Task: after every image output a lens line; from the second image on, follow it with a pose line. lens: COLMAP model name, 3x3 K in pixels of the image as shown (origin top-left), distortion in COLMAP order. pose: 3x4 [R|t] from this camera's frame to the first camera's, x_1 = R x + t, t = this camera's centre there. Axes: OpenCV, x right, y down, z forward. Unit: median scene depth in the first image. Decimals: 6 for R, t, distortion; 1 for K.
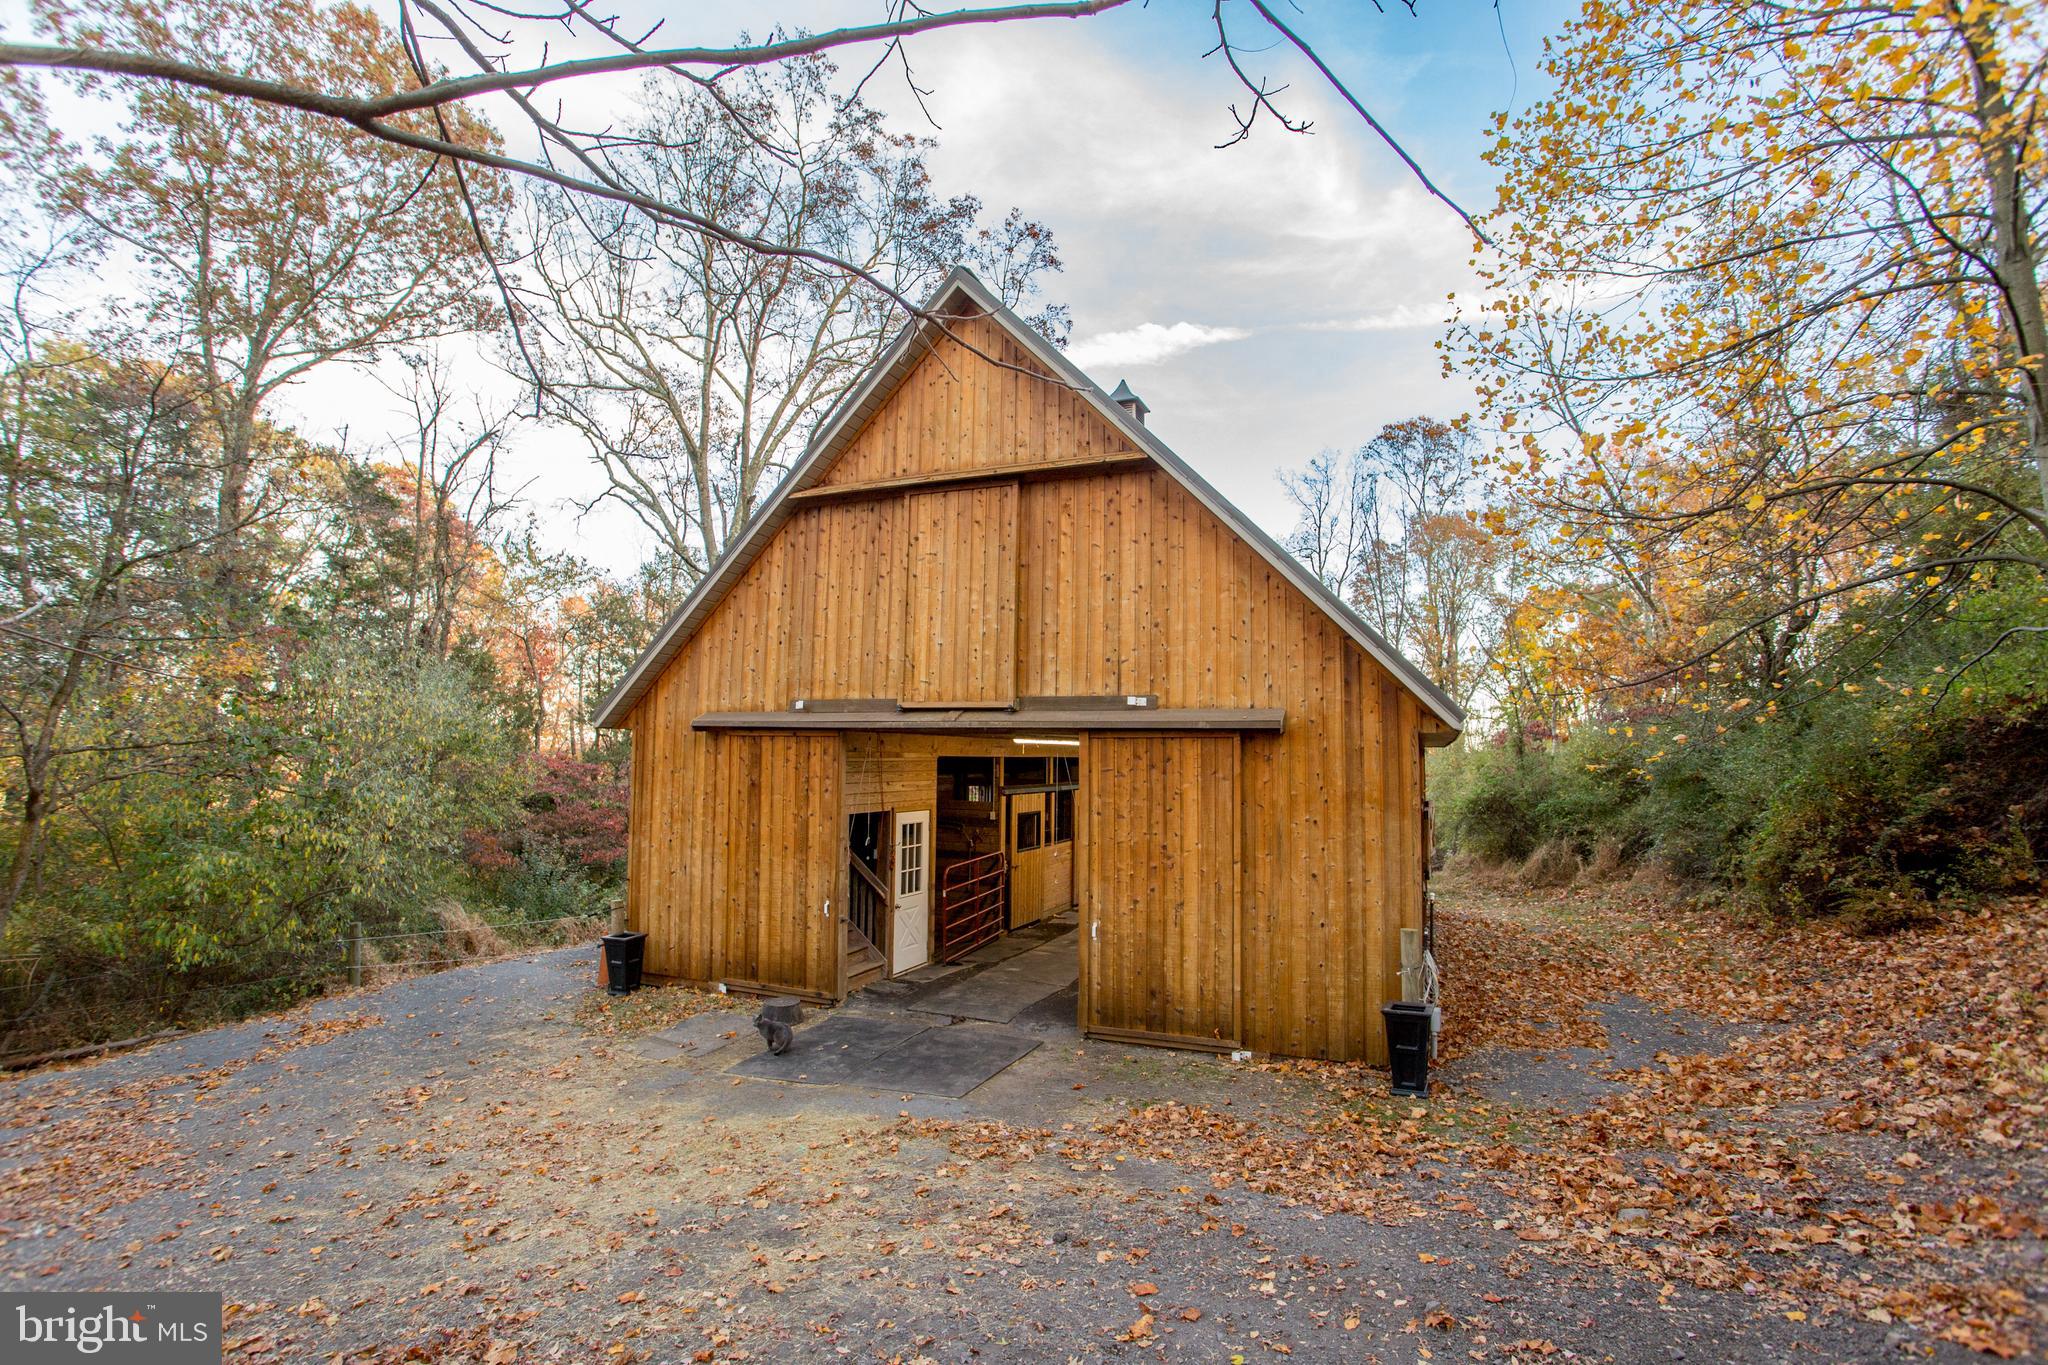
lens RADIAL K [[1015.3, 0, 1018.1], [0, 1015.3, 677.6], [0, 0, 1]] dist [-0.039718, 0.000734]
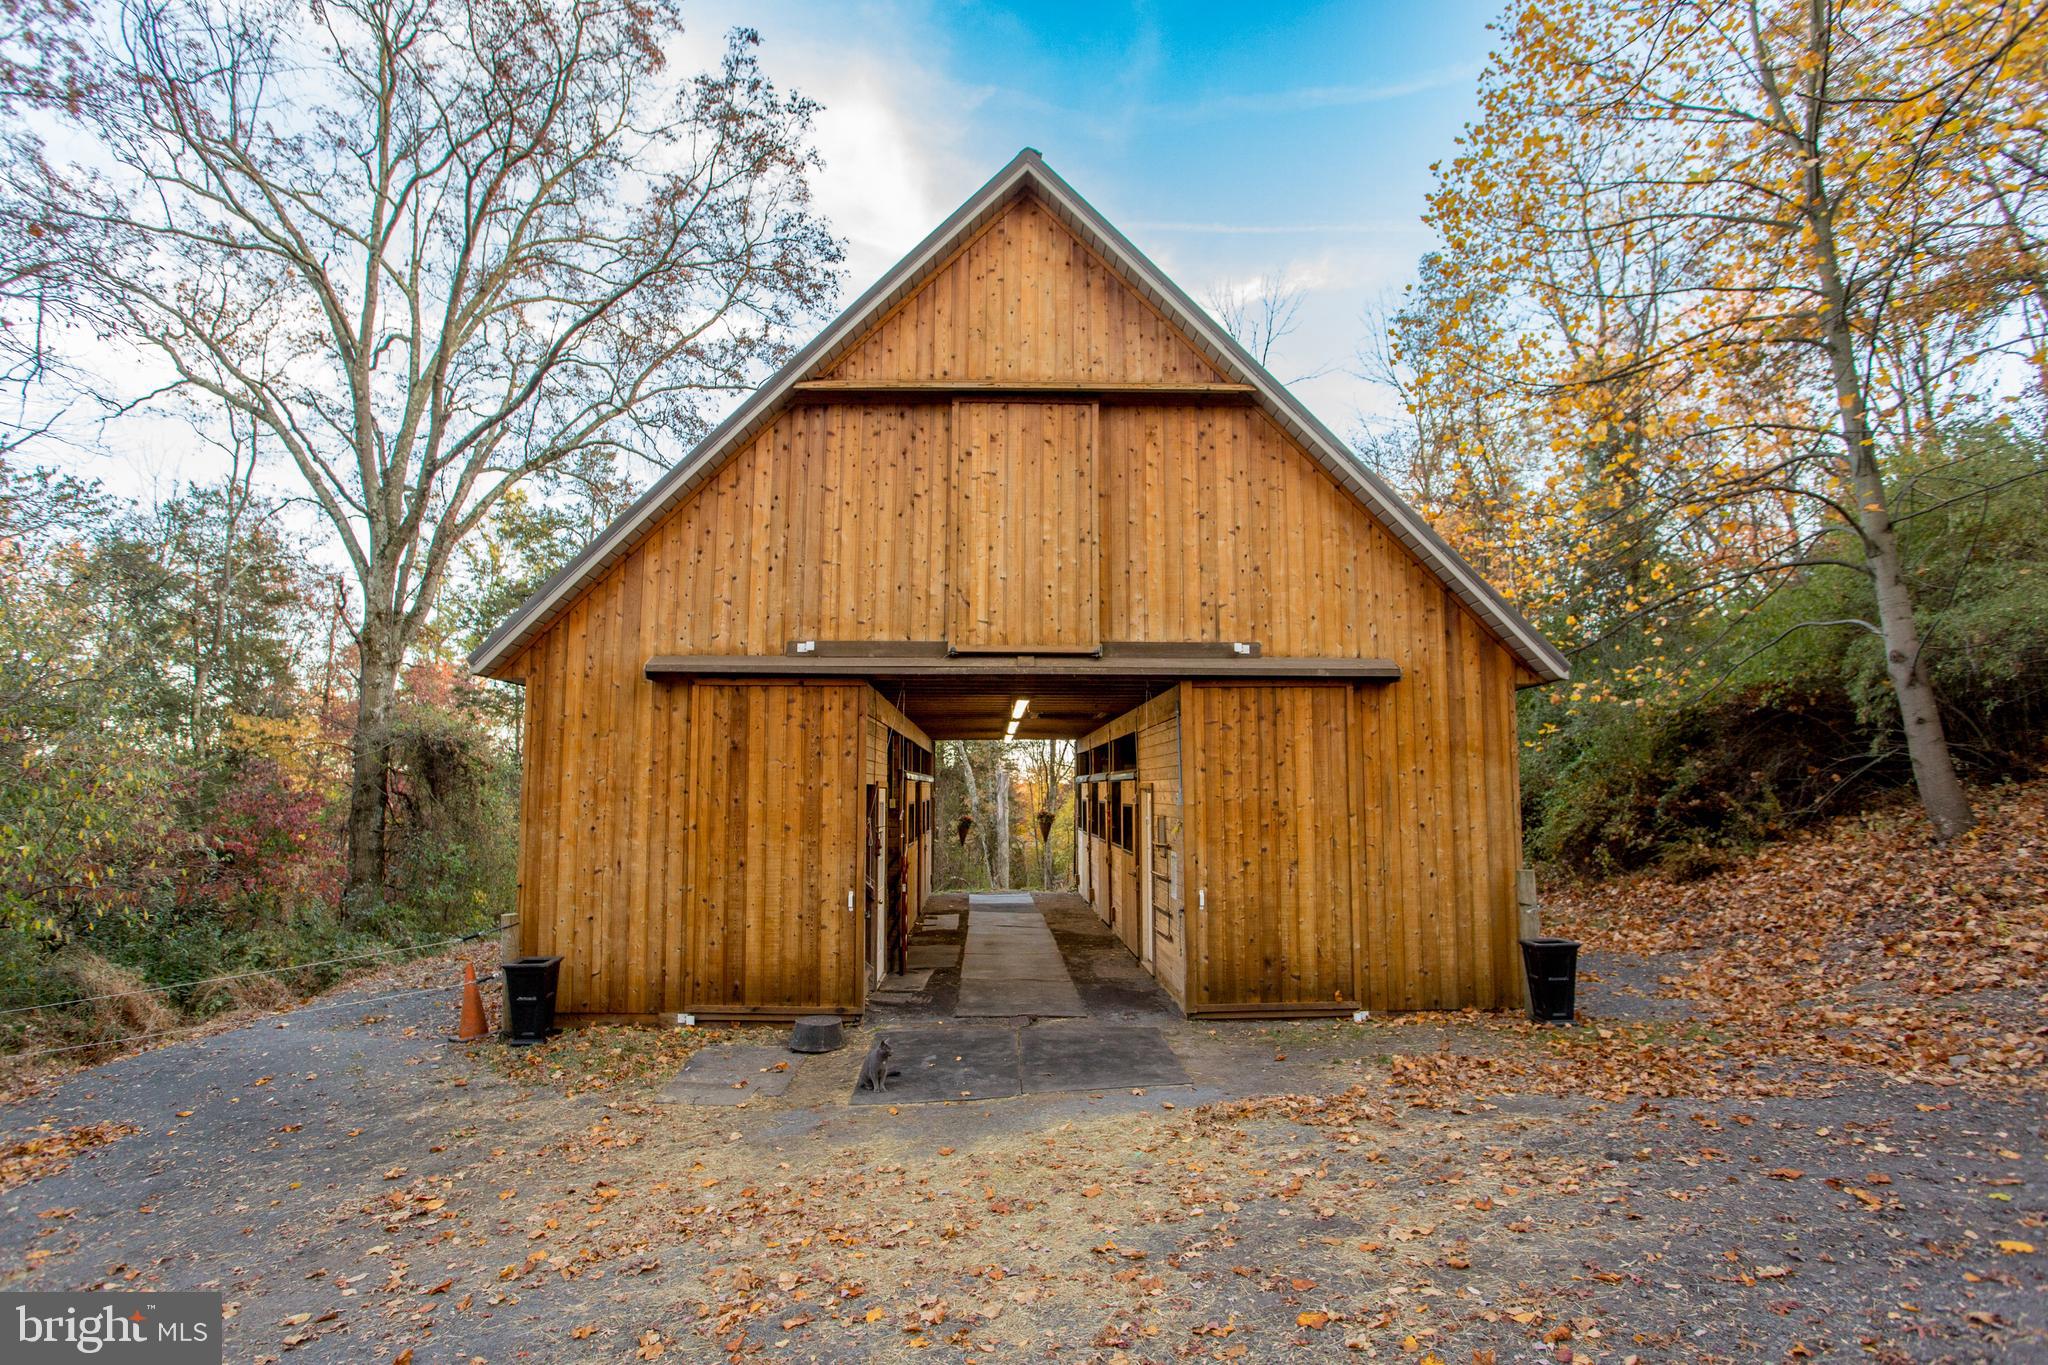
lens RADIAL K [[1092.6, 0, 1024.0], [0, 1092.6, 682.5], [0, 0, 1]] dist [-0.020194, 0.000370]
pose [[0.905702, 0.030705, 0.422801, -0.454520], [-0.020310, 0.999371, -0.029069, 0.082013], [-0.423428, 0.017741, 0.905756, 0.166202]]
